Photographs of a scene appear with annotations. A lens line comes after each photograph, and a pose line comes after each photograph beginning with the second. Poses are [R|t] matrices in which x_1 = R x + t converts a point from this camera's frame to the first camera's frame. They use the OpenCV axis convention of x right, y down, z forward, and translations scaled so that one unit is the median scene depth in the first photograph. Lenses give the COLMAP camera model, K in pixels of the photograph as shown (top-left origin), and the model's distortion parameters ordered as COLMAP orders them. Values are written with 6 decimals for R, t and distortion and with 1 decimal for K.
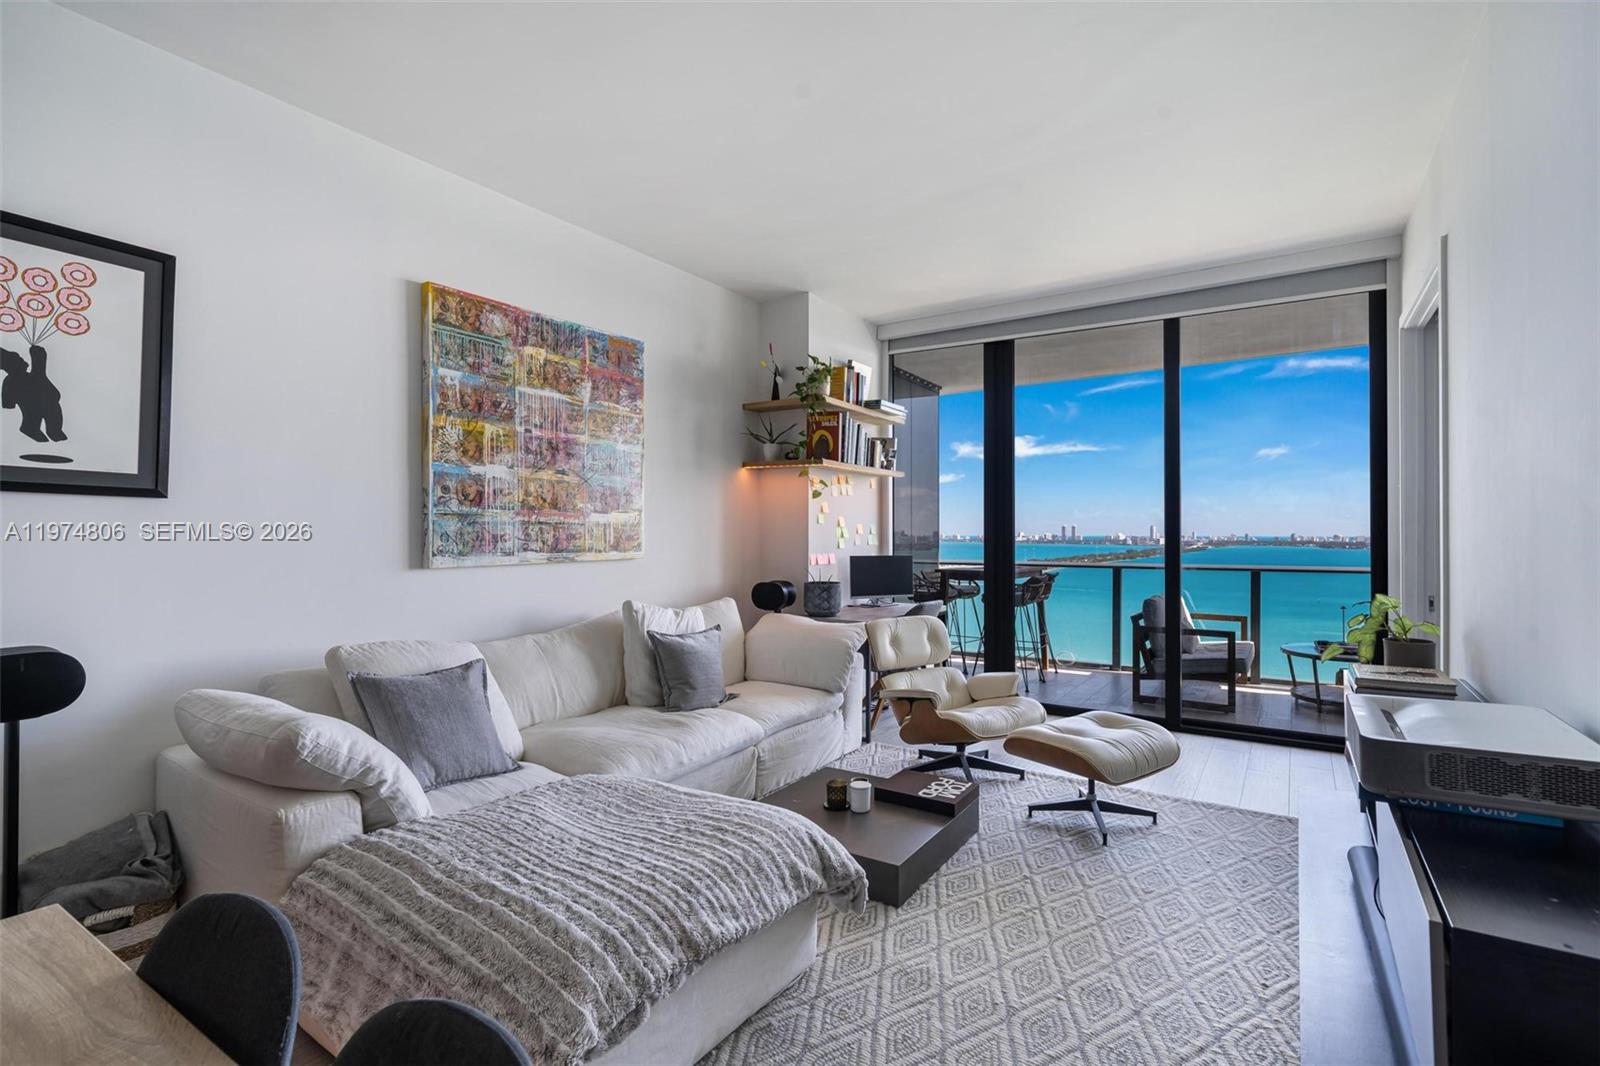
lens RADIAL K [[733.4, 0, 823.8], [0, 733.4, 529.7], [0, 0, 1]] dist [-0.001928, 0.001288]
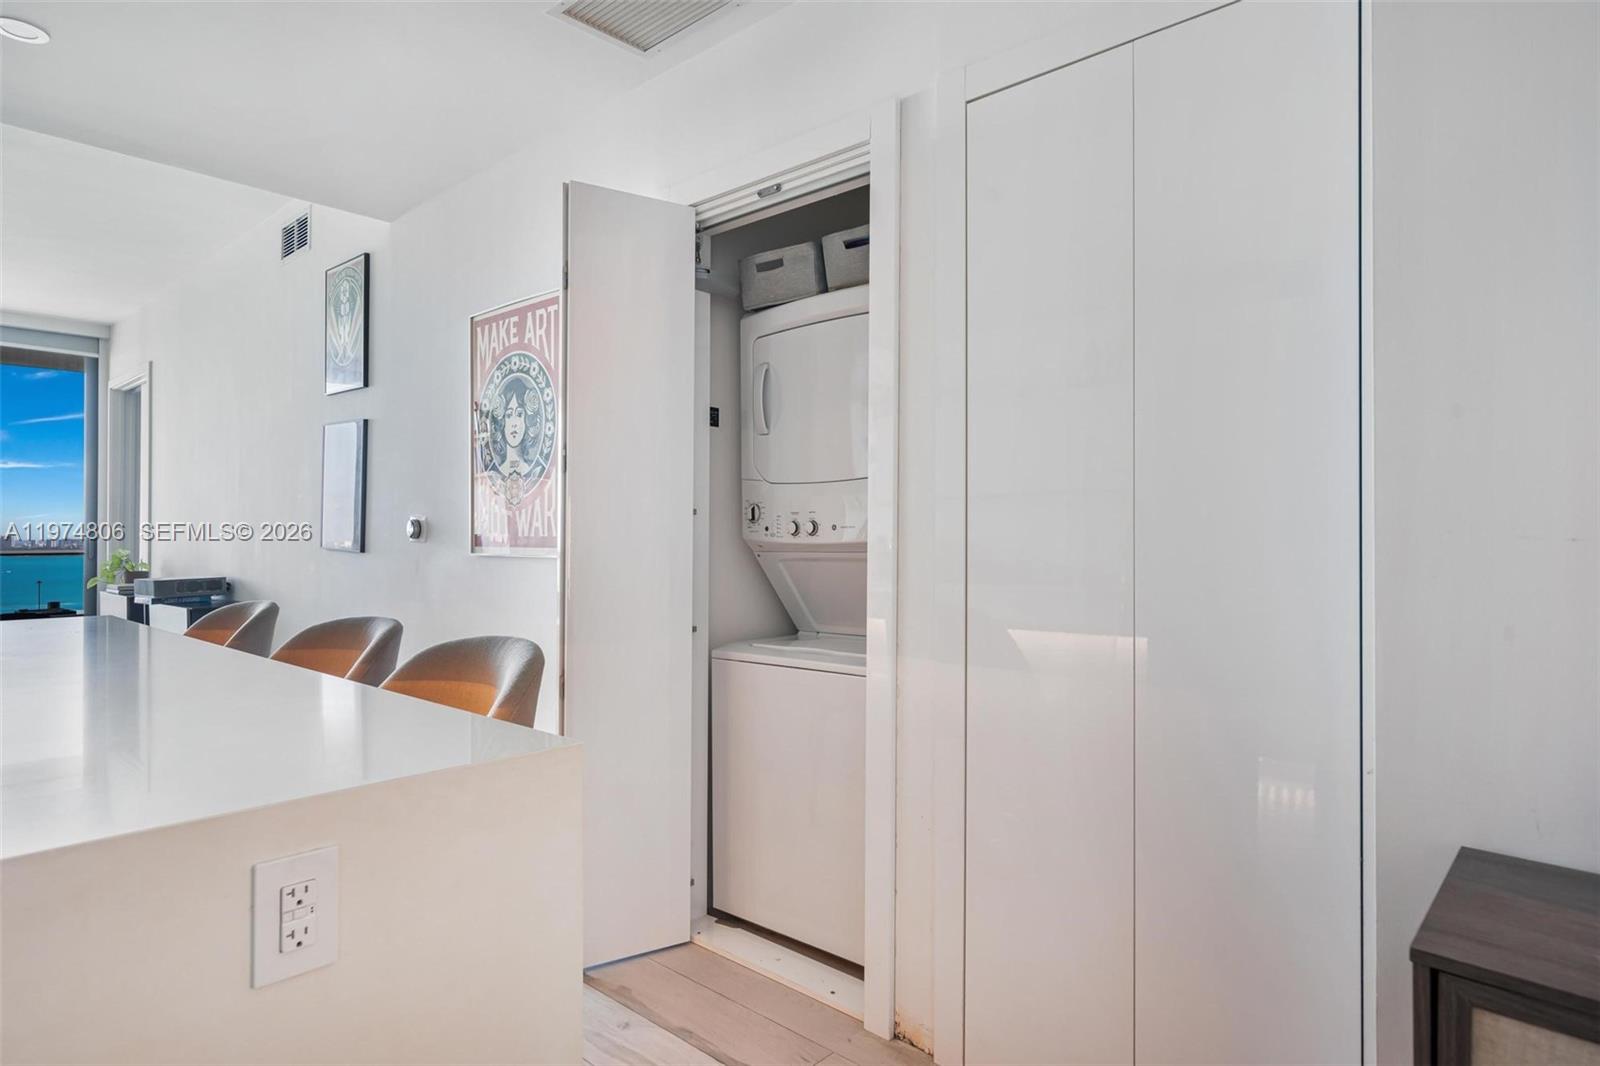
lens RADIAL K [[896.6, 0, 786.7], [0, 896.6, 533.9], [0, 0, 1]] dist [-0.003903, -0.000191]
pose [[0.173998, 0.004669, 0.984735, -0.899247], [-0.007633, 0.999965, -0.003392, 0.032493], [-0.984716, -0.006926, 0.174028, -0.807640]]
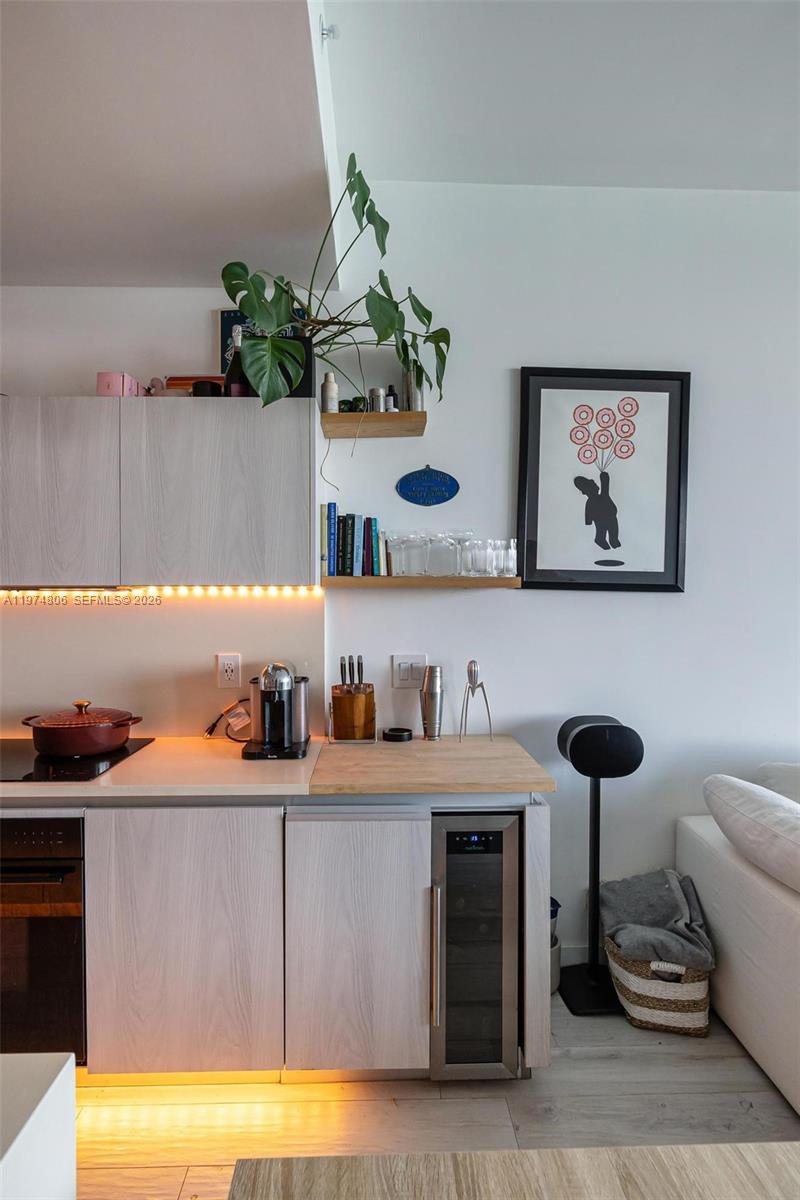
lens RADIAL K [[644.6, 0, 397.6], [0, 644.6, 607.7], [0, 0, 1]] dist [-0.011463, 0.002050]
pose [[0.566876, 0.011549, -0.823722, -0.225864], [0.004841, 0.999838, 0.017350, -0.025910], [0.823789, -0.013823, 0.566728, 0.059678]]
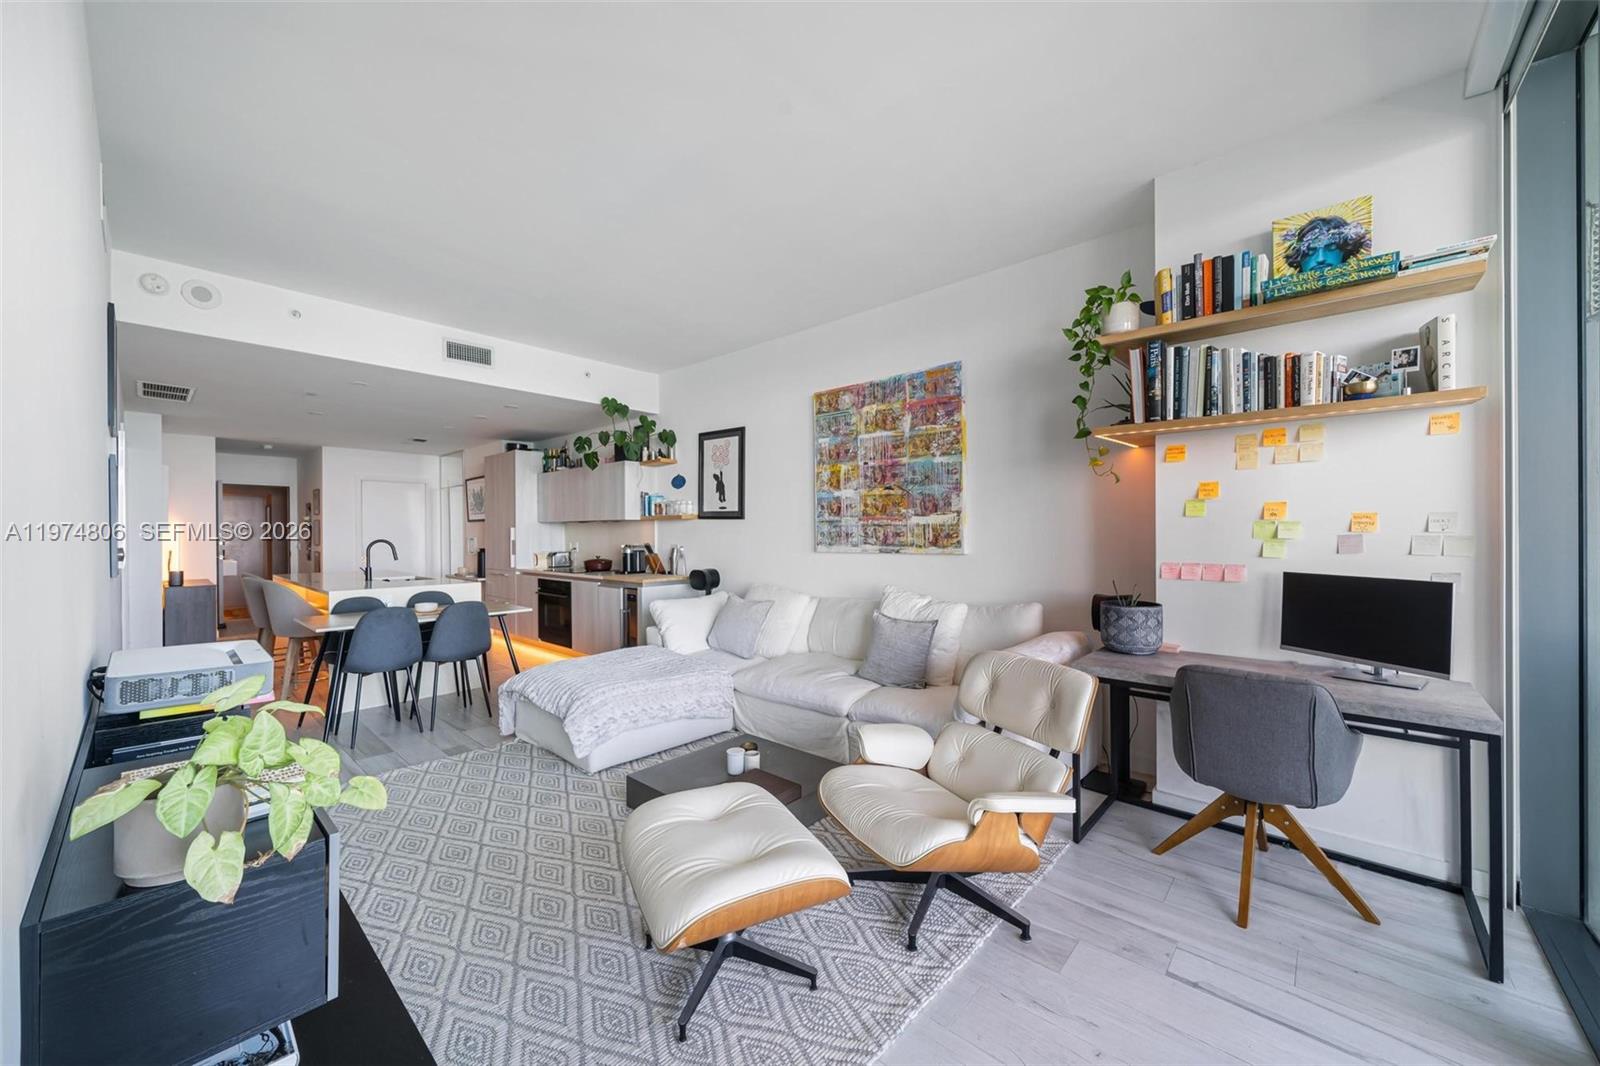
lens RADIAL K [[603.1, 0, 804.0], [0, 603.1, 530.2], [0, 0, 1]] dist [-0.000532, -0.000419]
pose [[-0.161430, -0.000689, -0.986884, 0.801463], [0.011181, 0.999934, -0.002527, 0.002413], [0.986821, -0.011442, -0.161411, 1.041280]]
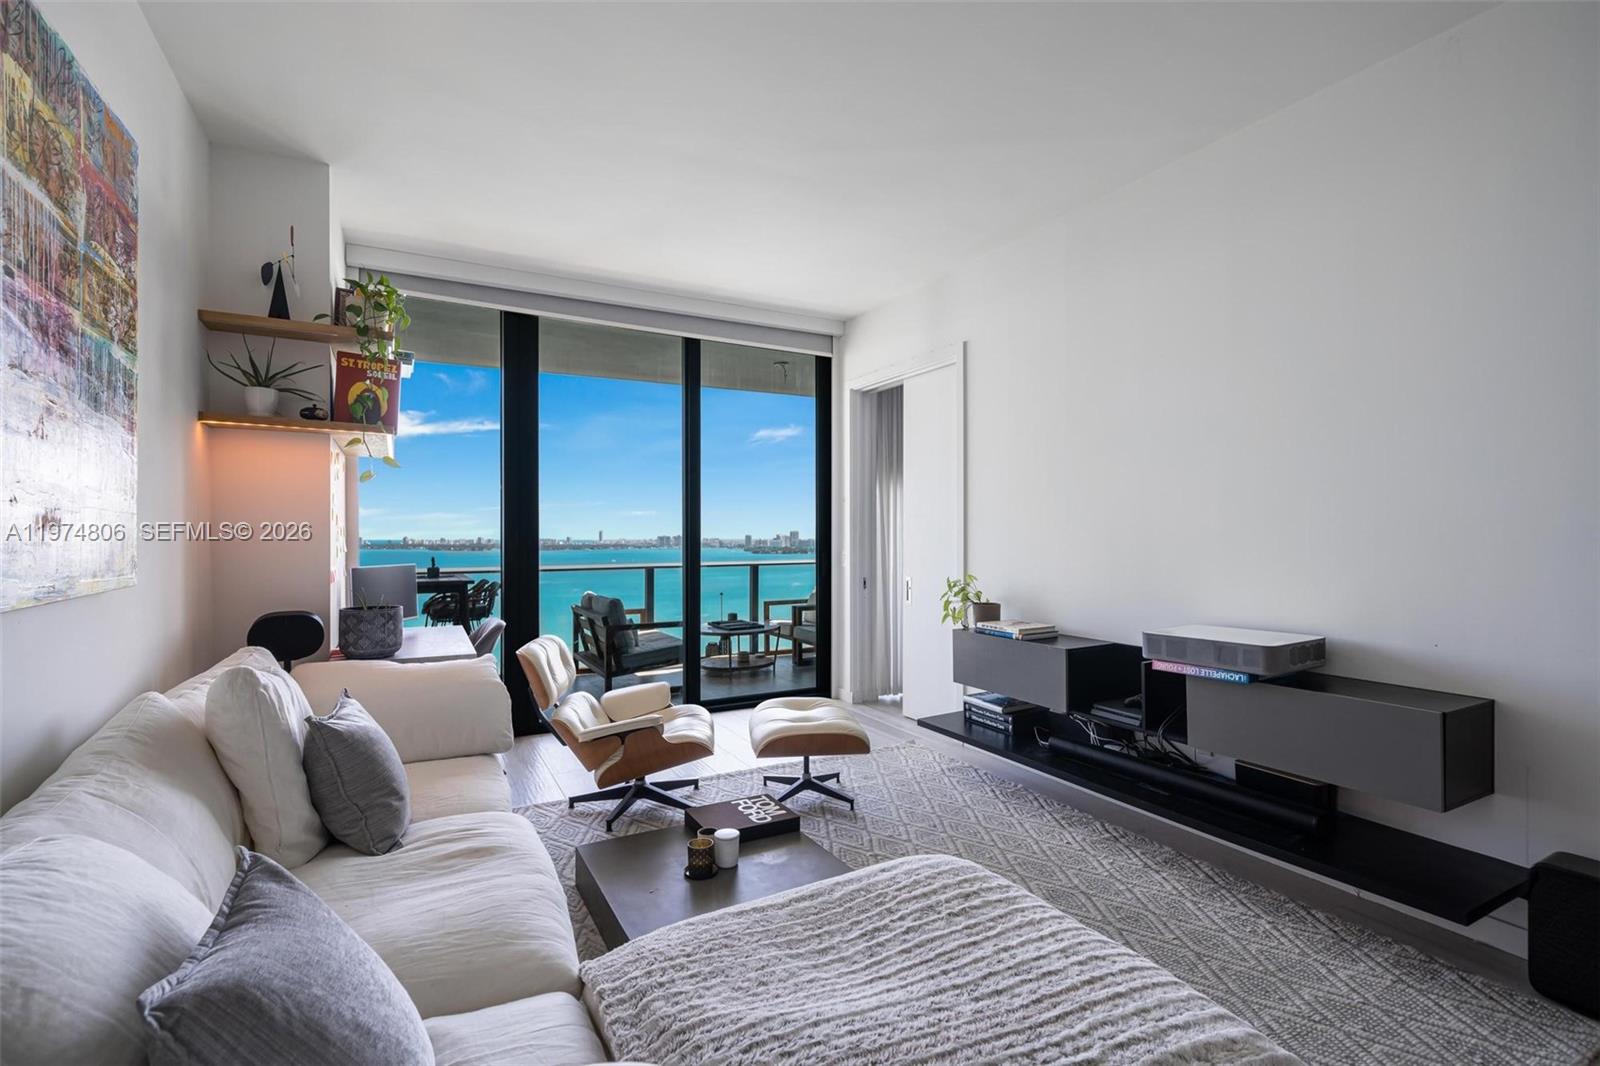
lens RADIAL K [[733.4, 0, 798.7], [0, 733.4, 533.5], [0, 0, 1]] dist [-0.001928, 0.001288]
pose [[0.488787, 0.001944, 0.872401, -0.526258], [-0.002406, 0.999997, -0.000880, 0.004755], [-0.872400, -0.001669, 0.488790, 0.427799]]
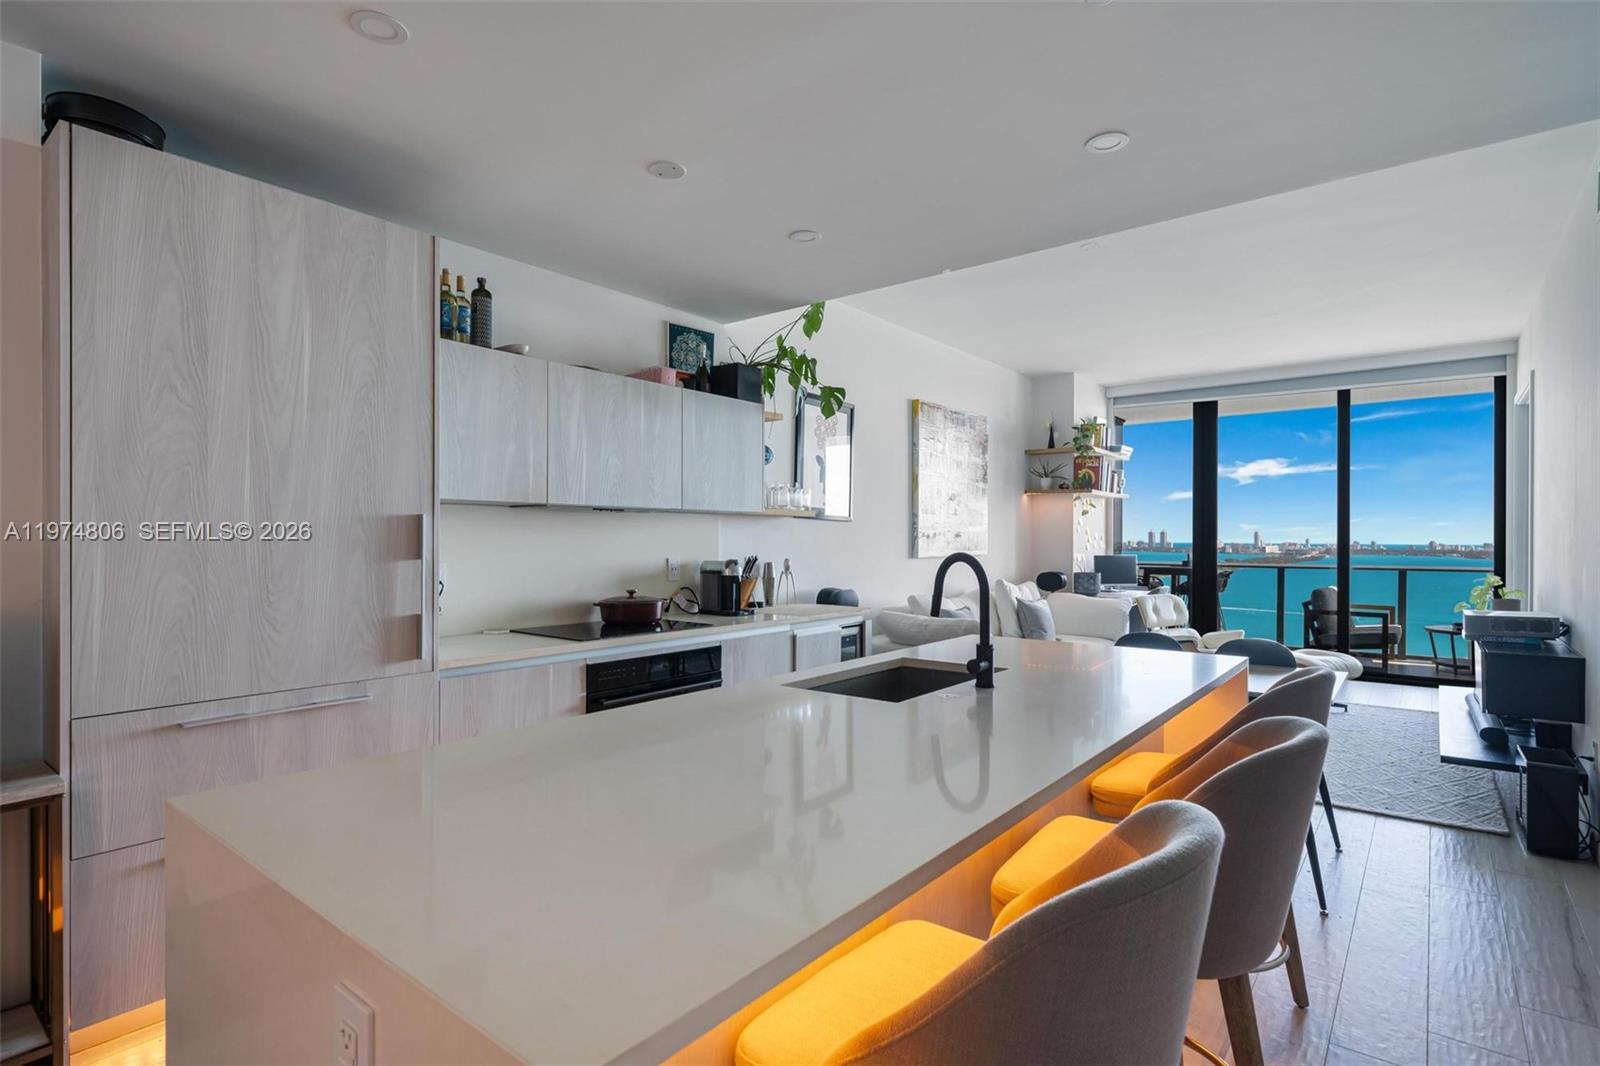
lens RADIAL K [[787.4, 0, 795.0], [0, 787.4, 537.3], [0, 0, 1]] dist [0.003413, -0.000242]
pose [[0.993991, 0.004180, -0.109385, -0.541101], [-0.003770, 0.999985, 0.003949, -0.004220], [0.109400, -0.003513, 0.993992, -0.831692]]
